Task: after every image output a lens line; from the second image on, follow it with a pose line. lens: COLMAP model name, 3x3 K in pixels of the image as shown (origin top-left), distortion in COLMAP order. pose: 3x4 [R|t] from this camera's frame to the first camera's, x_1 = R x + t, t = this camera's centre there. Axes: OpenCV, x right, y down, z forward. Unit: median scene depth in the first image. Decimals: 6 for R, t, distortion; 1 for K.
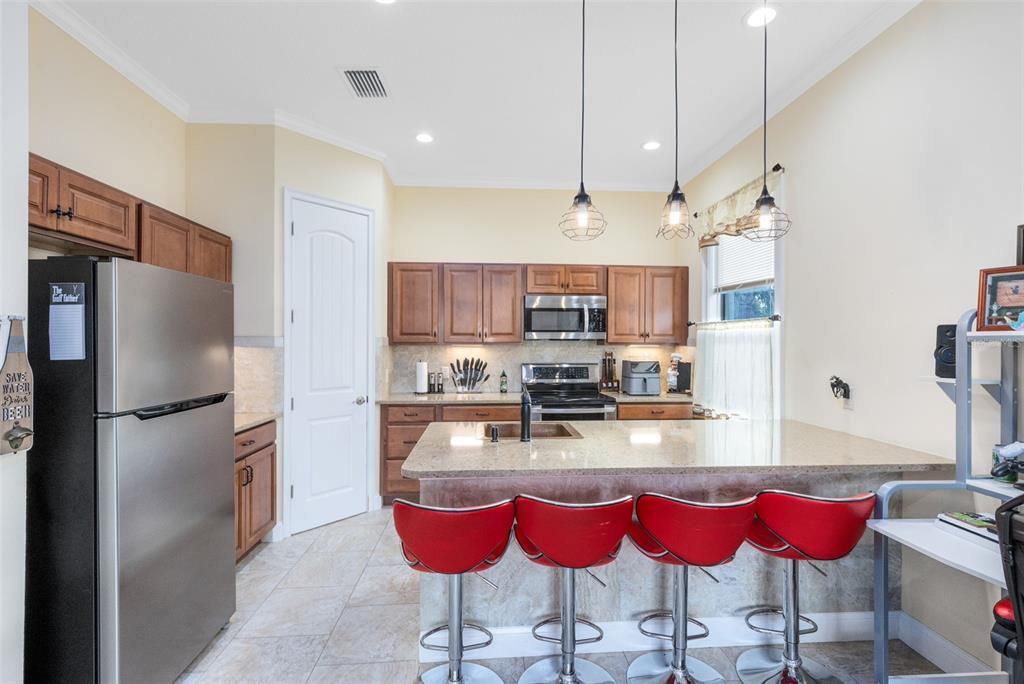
lens RADIAL K [[470.4, 0, 512.0], [0, 470.4, 342.0], [0, 0, 1]] dist [0.005093, 0.000090]
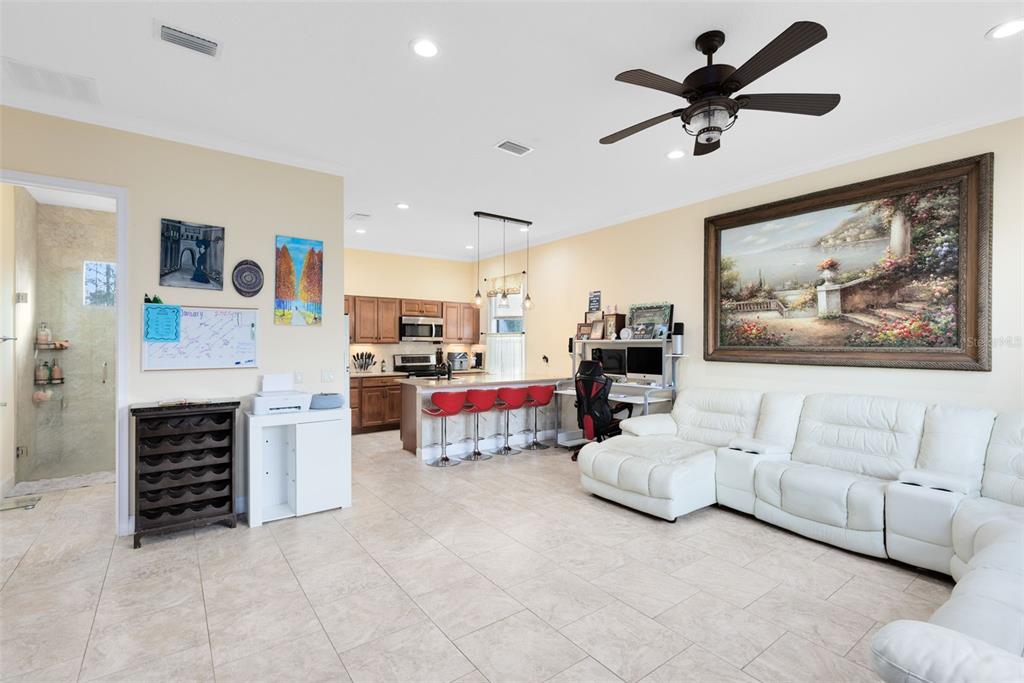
lens RADIAL K [[470.4, 0, 517.0], [0, 470.4, 343.5], [0, 0, 1]] dist [0.005093, 0.000090]
pose [[0.839228, 0.002098, 0.543776, -0.575051], [-0.003044, 0.999995, 0.000839, 0.002030], [-0.543772, -0.002359, 0.839230, -0.746995]]
